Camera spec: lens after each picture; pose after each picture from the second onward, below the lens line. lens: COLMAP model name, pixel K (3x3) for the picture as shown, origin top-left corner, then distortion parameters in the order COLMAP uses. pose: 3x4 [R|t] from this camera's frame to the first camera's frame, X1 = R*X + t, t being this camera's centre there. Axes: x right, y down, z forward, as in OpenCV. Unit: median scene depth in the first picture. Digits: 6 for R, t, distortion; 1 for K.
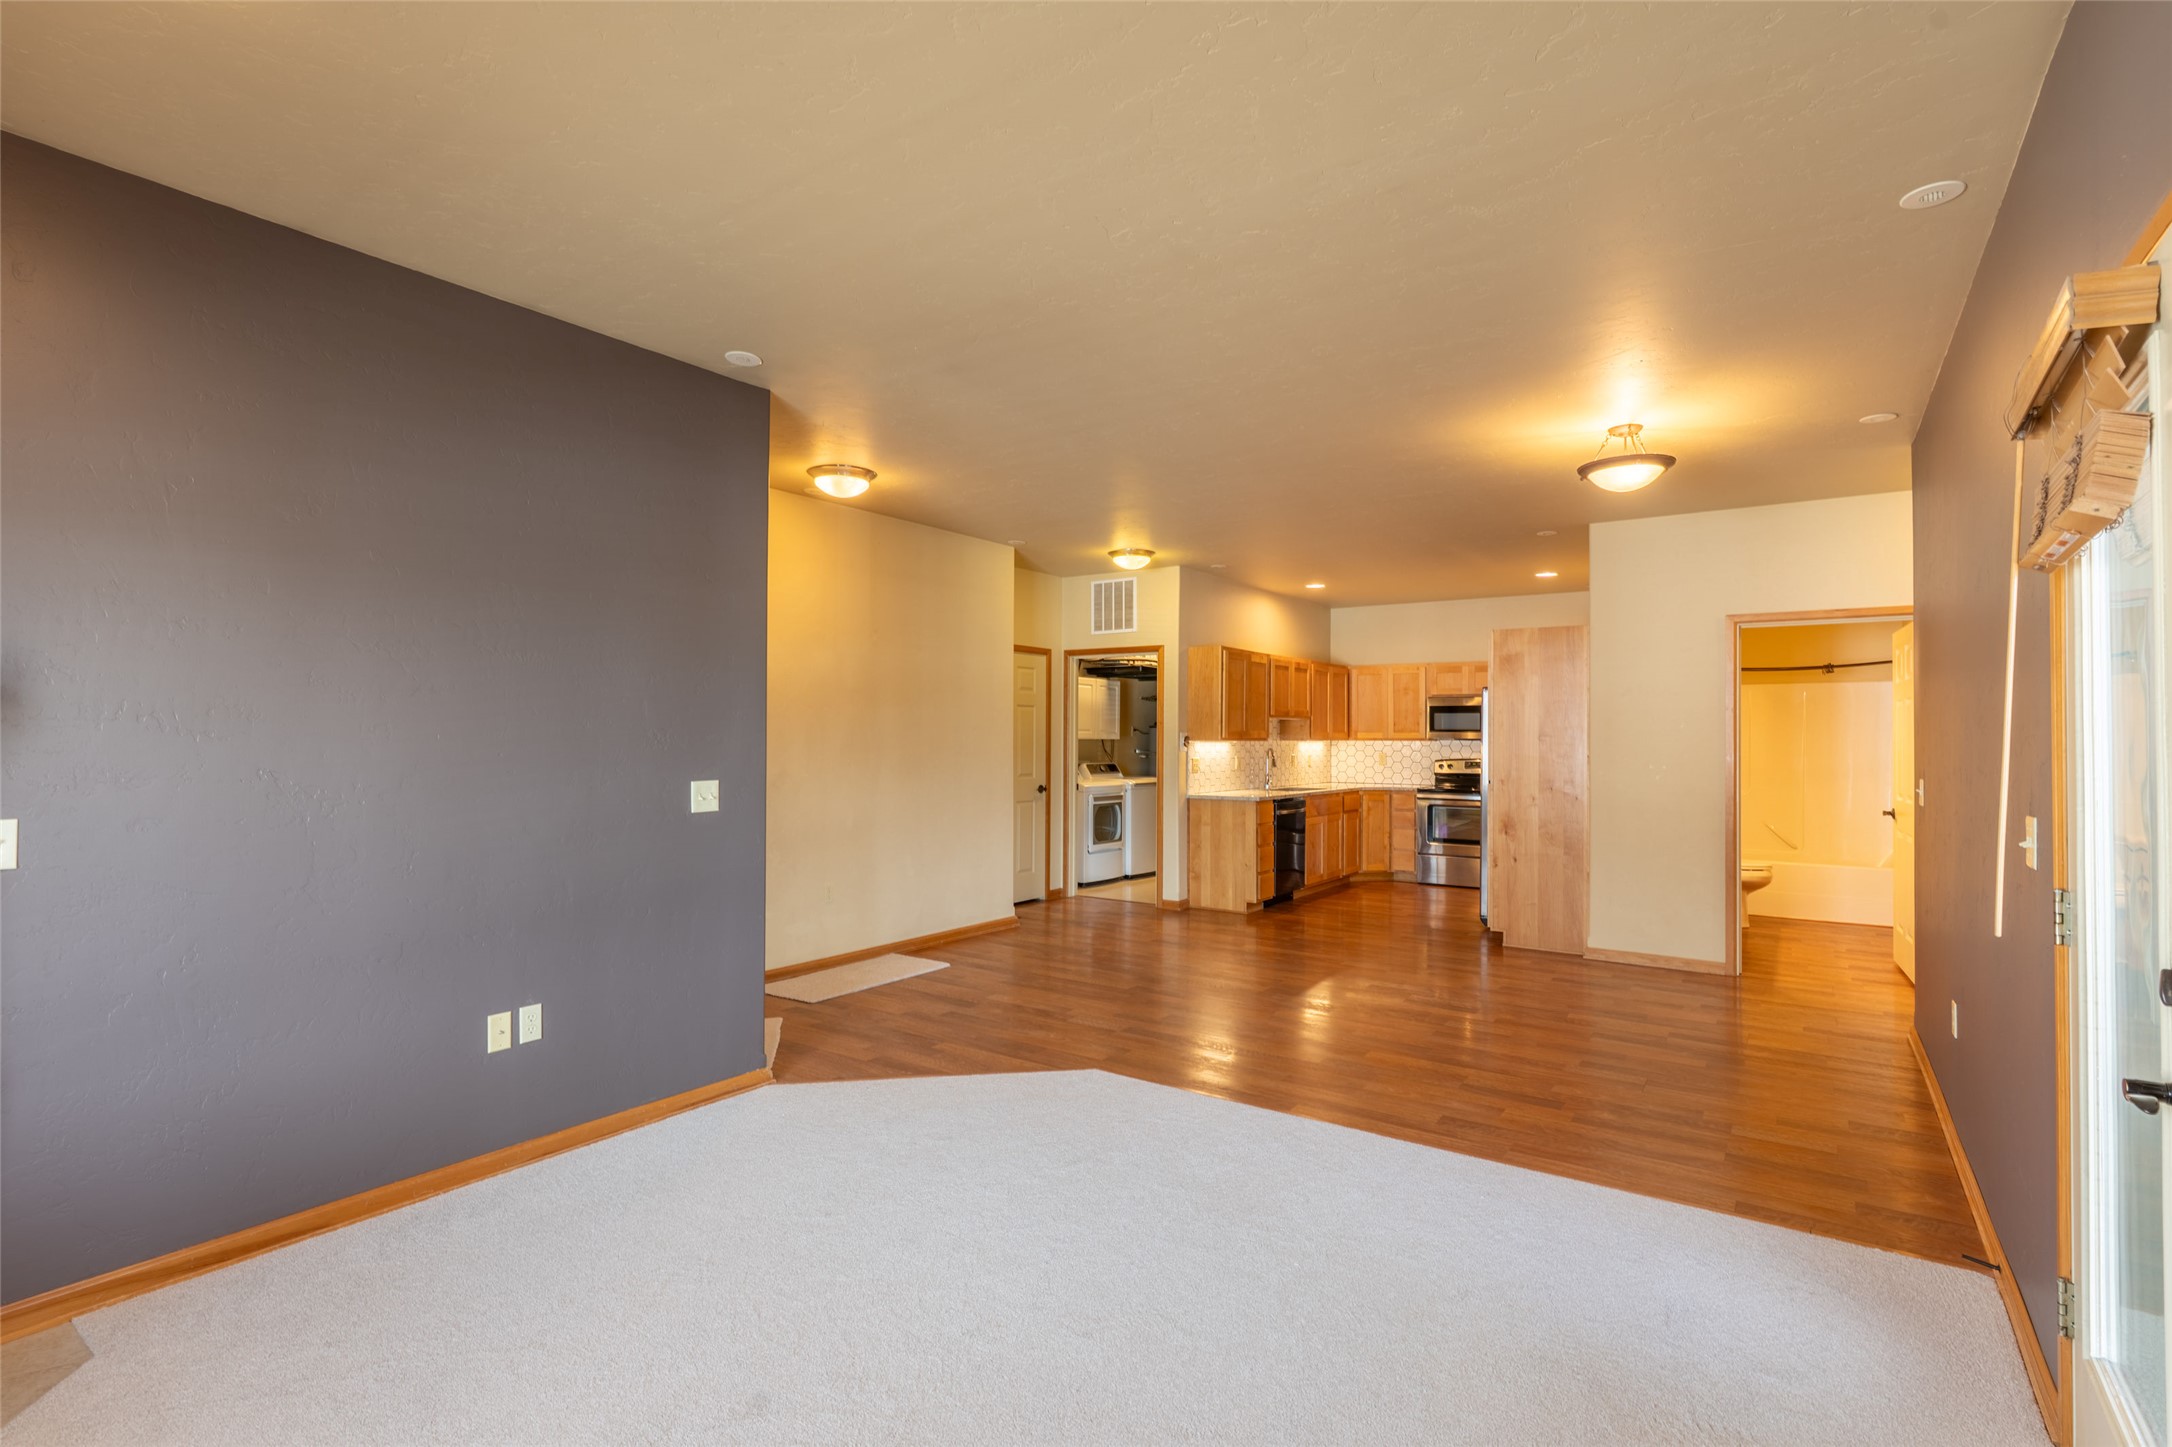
lens RADIAL K [[1037.4, 0, 1074.5], [0, 1037.4, 722.9], [0, 0, 1]] dist [0.003501, -0.000600]
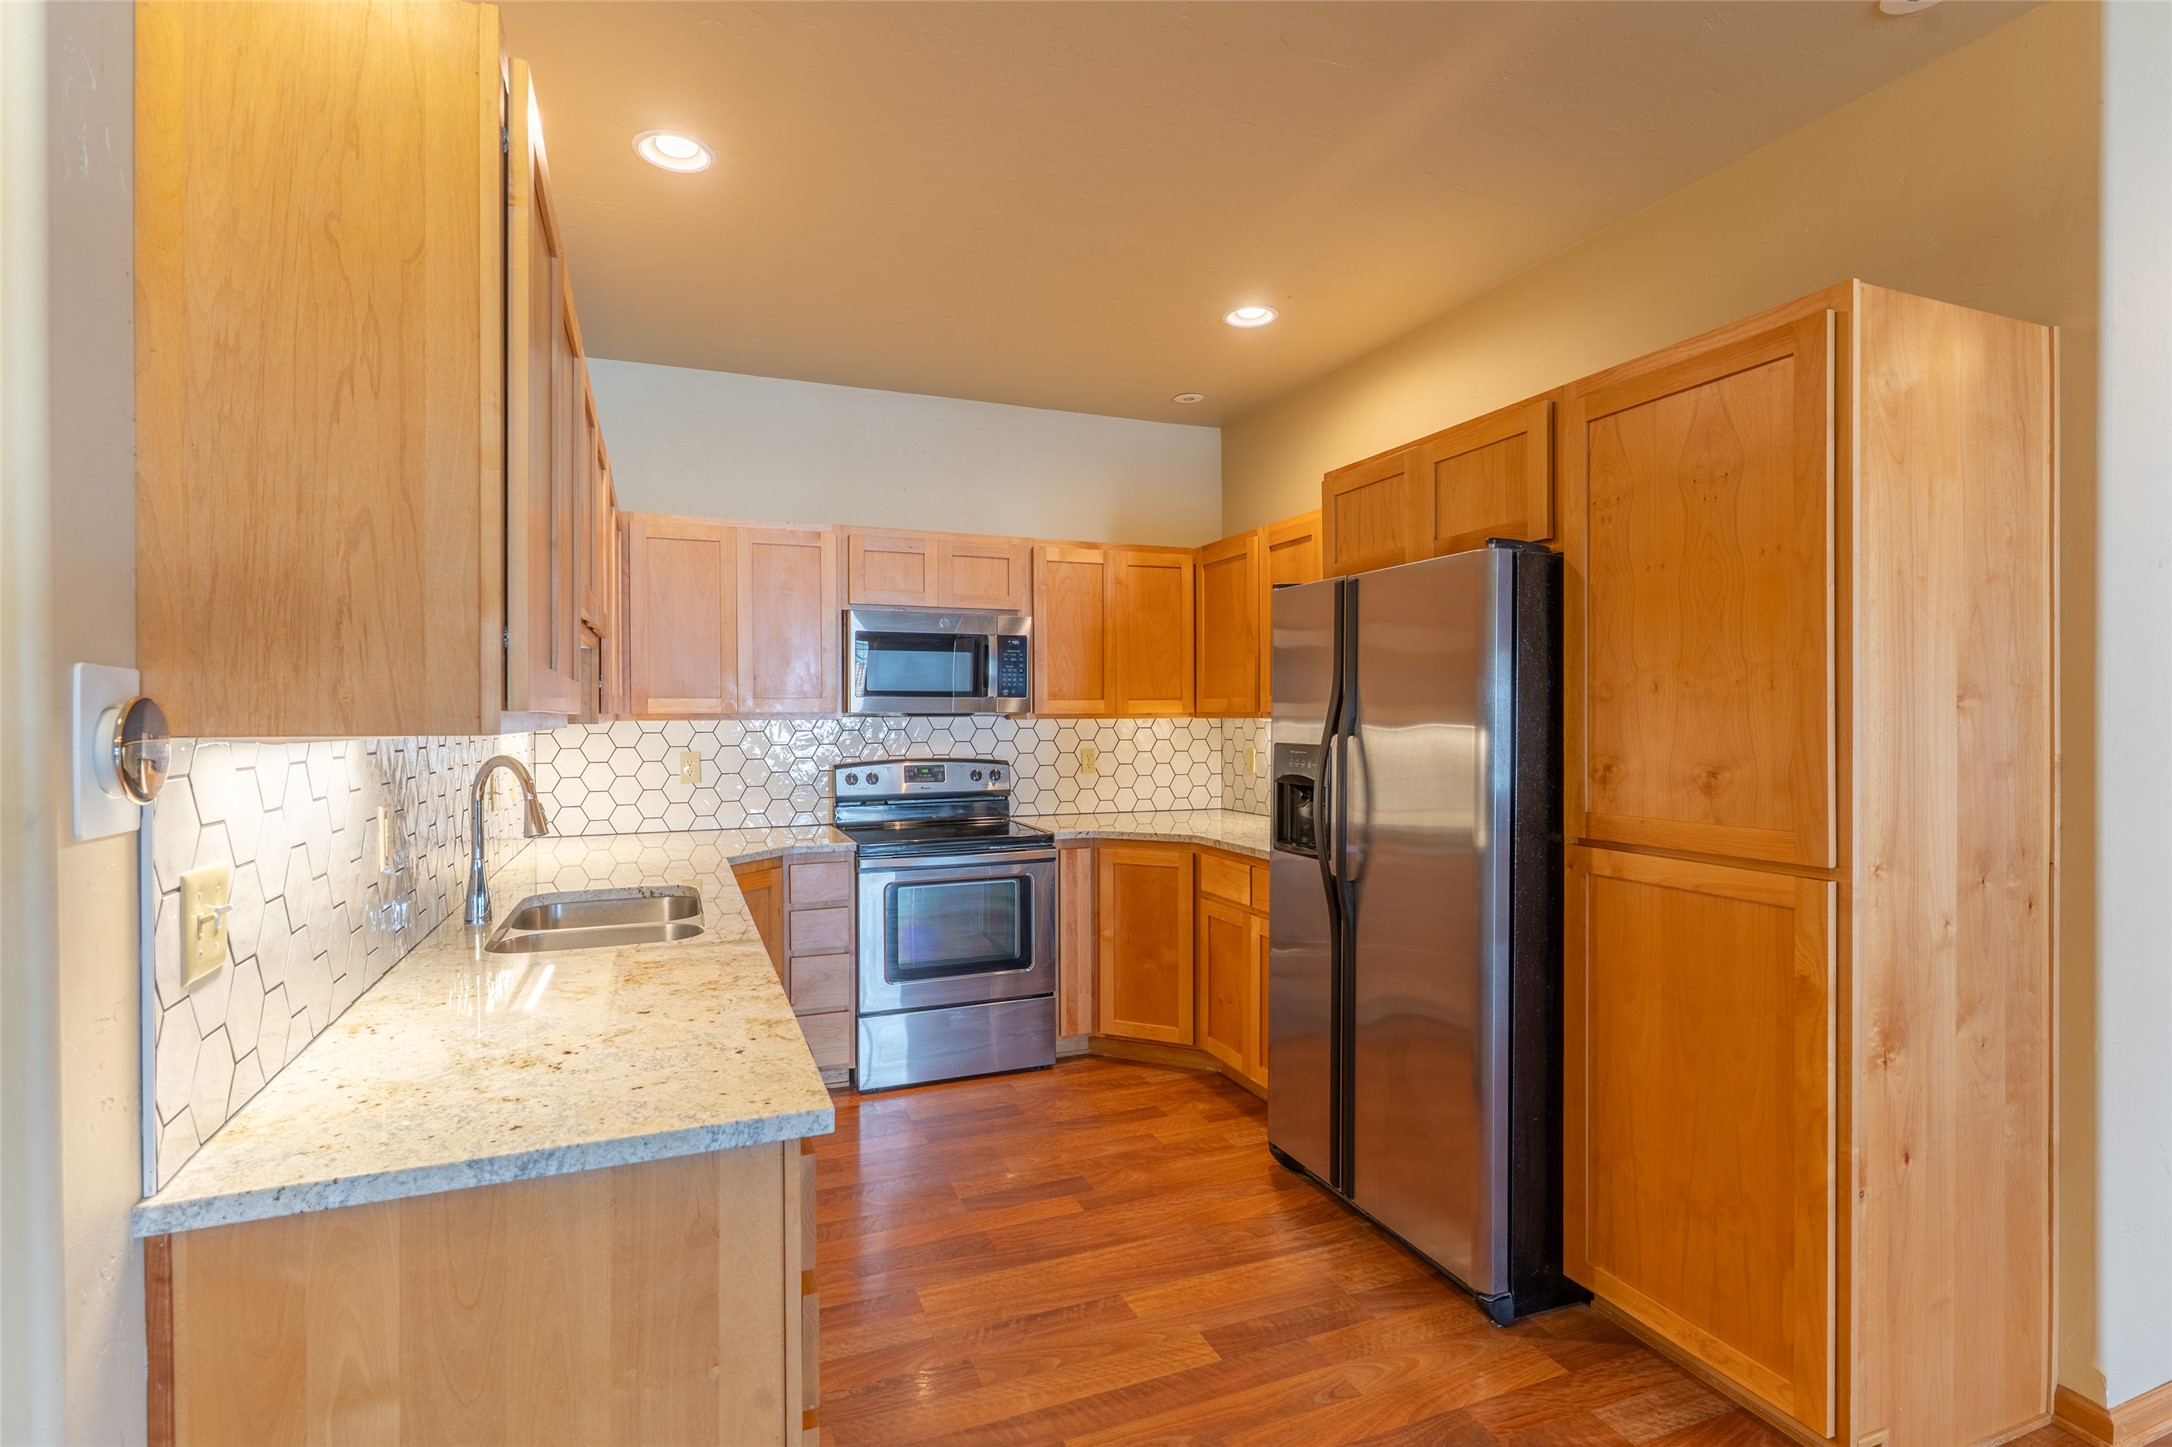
lens RADIAL K [[1037.4, 0, 1072.3], [0, 1037.4, 720.6], [0, 0, 1]] dist [0.003501, -0.000600]
pose [[0.554129, -0.014044, 0.832312, 0.069115], [-0.002767, 0.999821, 0.018713, 0.012463], [-0.832426, -0.012672, 0.553991, 0.847811]]
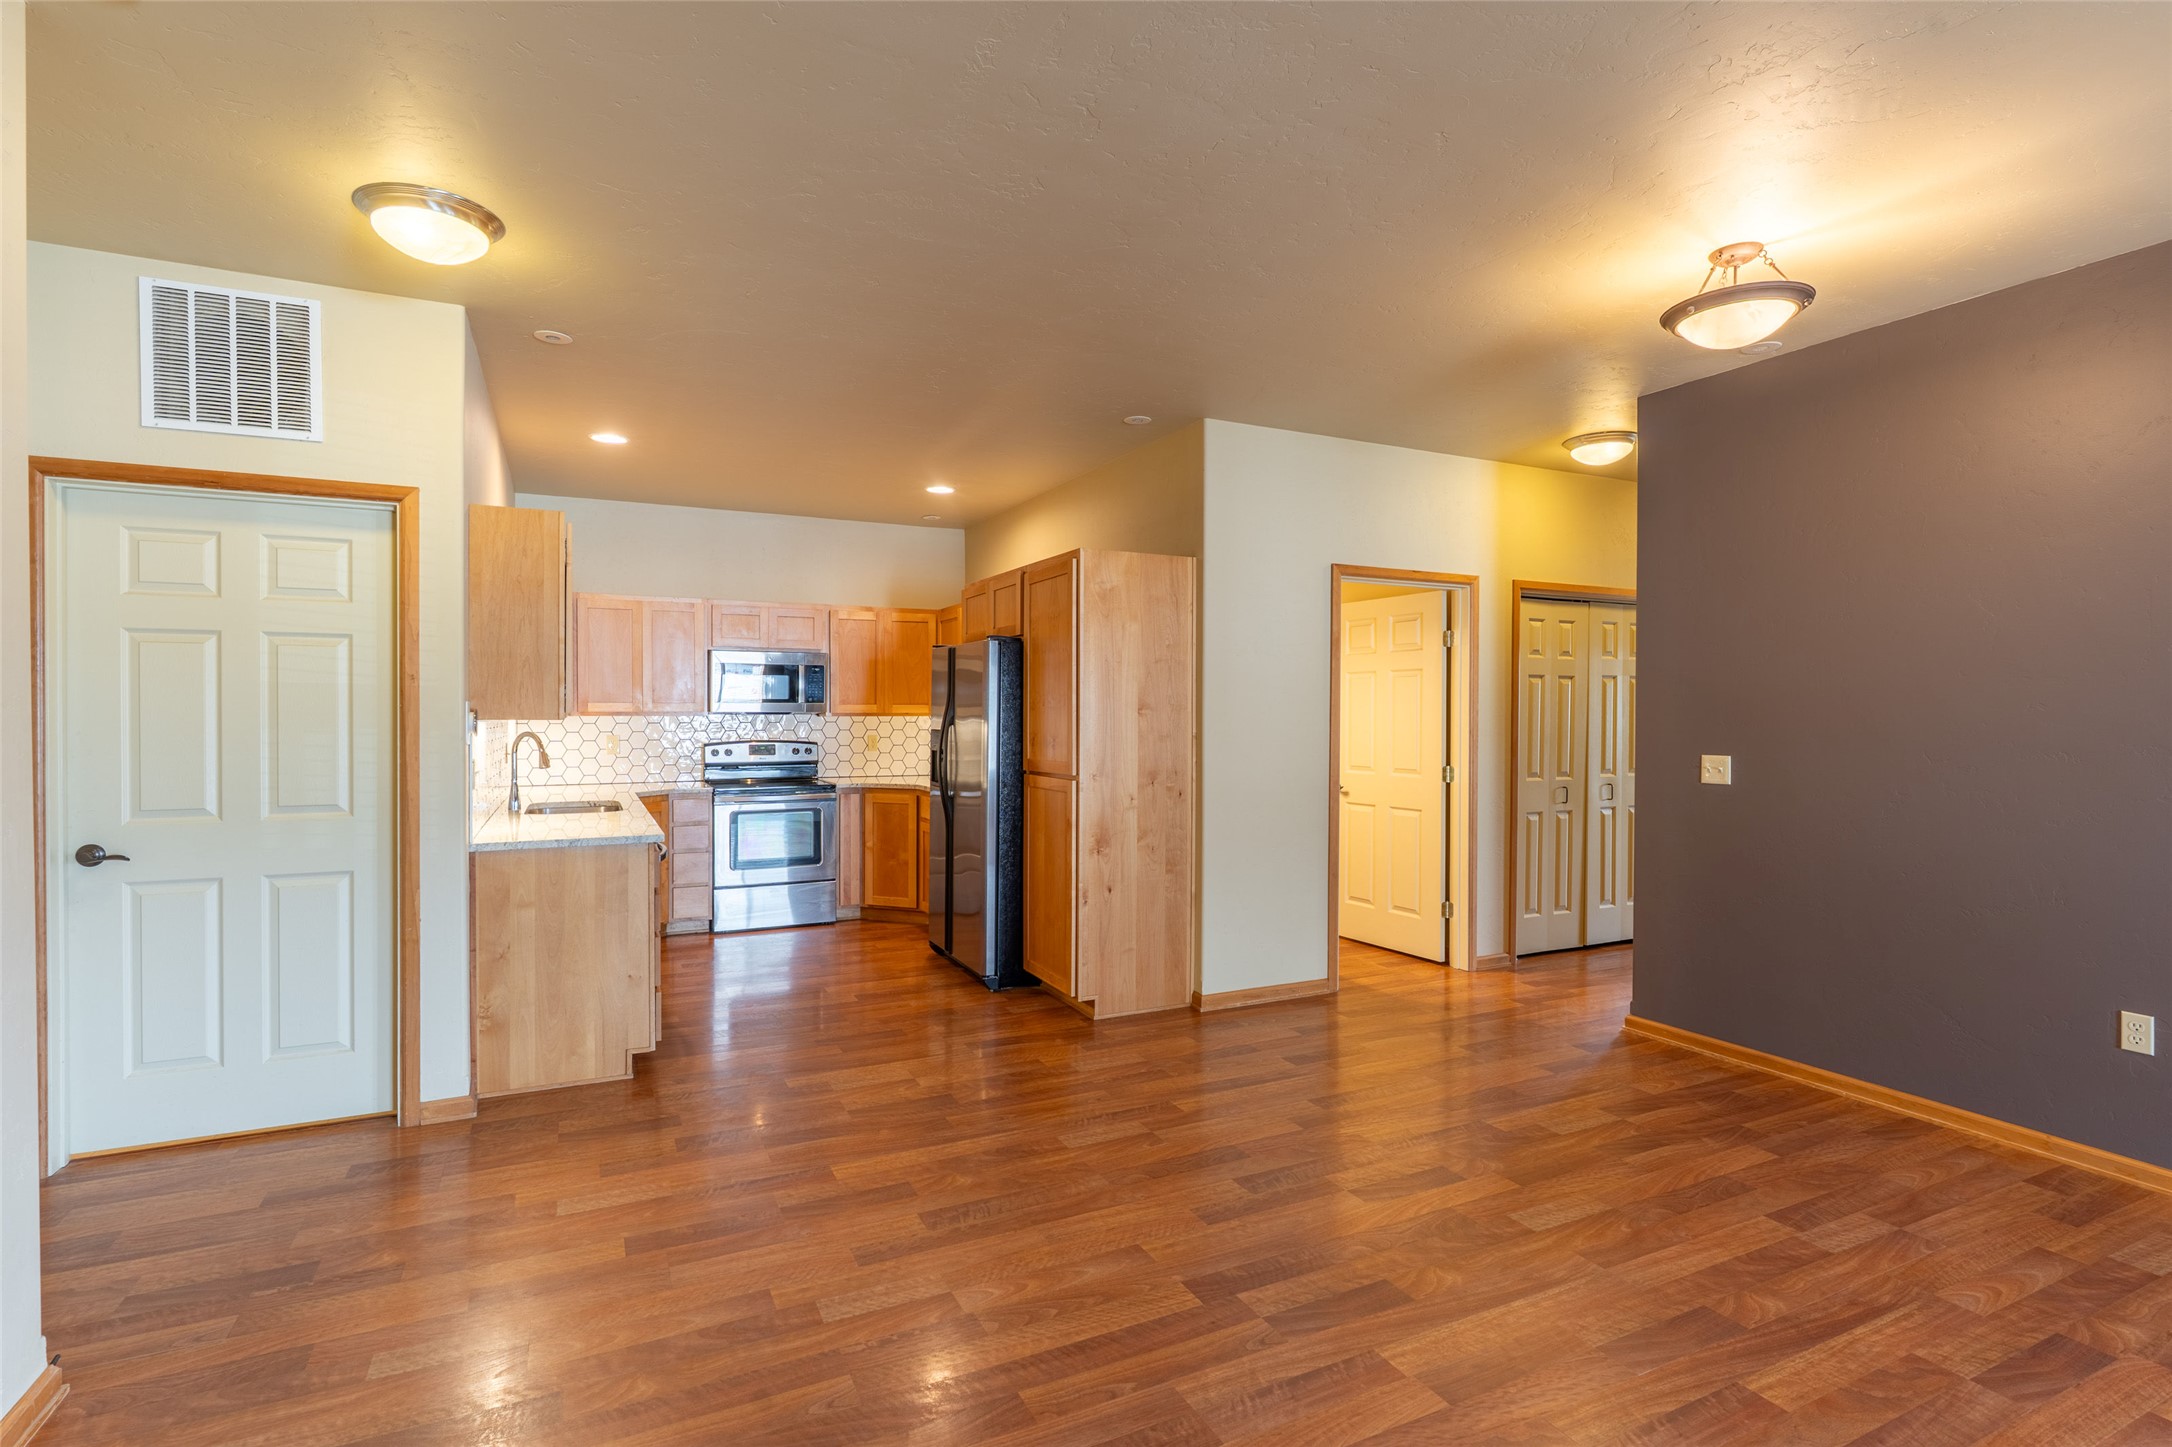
lens RADIAL K [[1037.4, 0, 1072.6], [0, 1037.4, 723.9], [0, 0, 1]] dist [0.003501, -0.000600]
pose [[0.493739, -0.015936, 0.869464, -0.144747], [-0.009166, 0.999681, 0.023527, 0.006145], [-0.869562, -0.019585, 0.493435, 0.565553]]
